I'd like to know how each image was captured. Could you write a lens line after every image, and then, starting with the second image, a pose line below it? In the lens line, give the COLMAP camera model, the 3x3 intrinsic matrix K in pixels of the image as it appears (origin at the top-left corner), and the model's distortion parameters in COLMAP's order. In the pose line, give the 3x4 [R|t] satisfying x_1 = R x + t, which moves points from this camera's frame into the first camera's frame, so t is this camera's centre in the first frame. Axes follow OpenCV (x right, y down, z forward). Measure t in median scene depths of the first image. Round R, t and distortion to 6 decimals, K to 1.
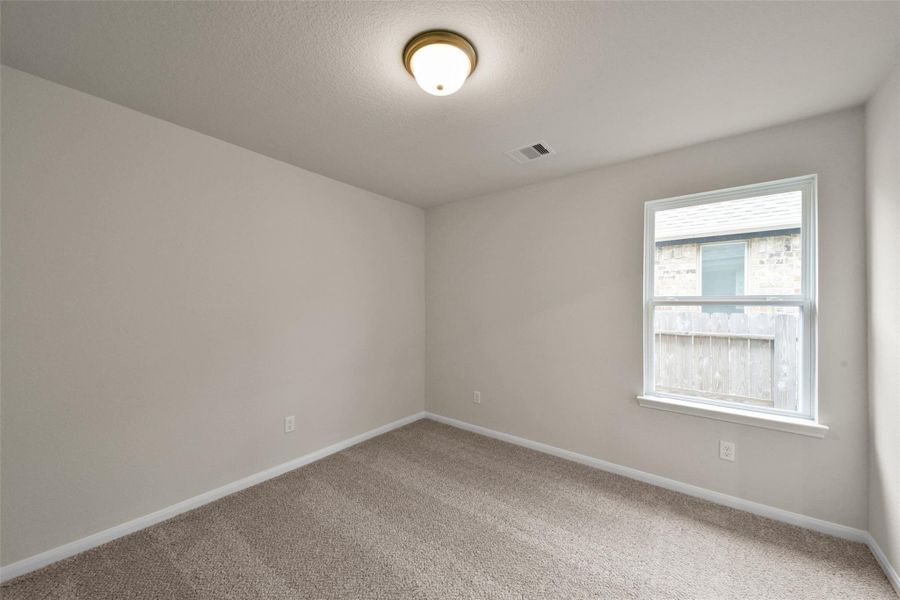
lens RADIAL K [[324.0, 0, 450.4], [0, 324.0, 293.9], [0, 0, 1]] dist [0.012310, 0.000030]
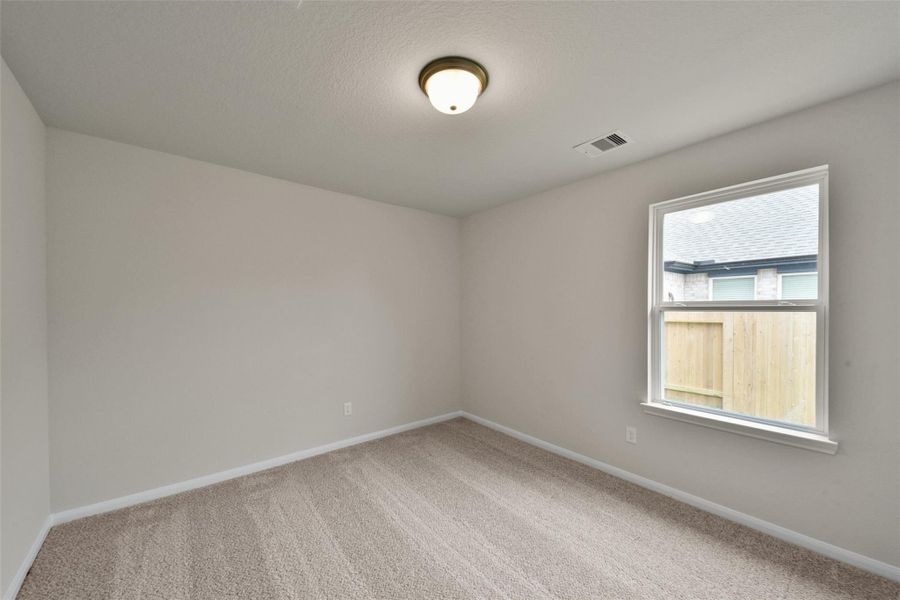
lens RADIAL K [[337.5, 0, 452.0], [0, 337.5, 310.4], [0, 0, 1]] dist [0.025597, -0.000159]
pose [[0.975772, 0.008052, -0.218640, 0.238395], [-0.002597, 0.999678, 0.025225, 0.009907], [0.218773, -0.024046, 0.975480, -0.133697]]
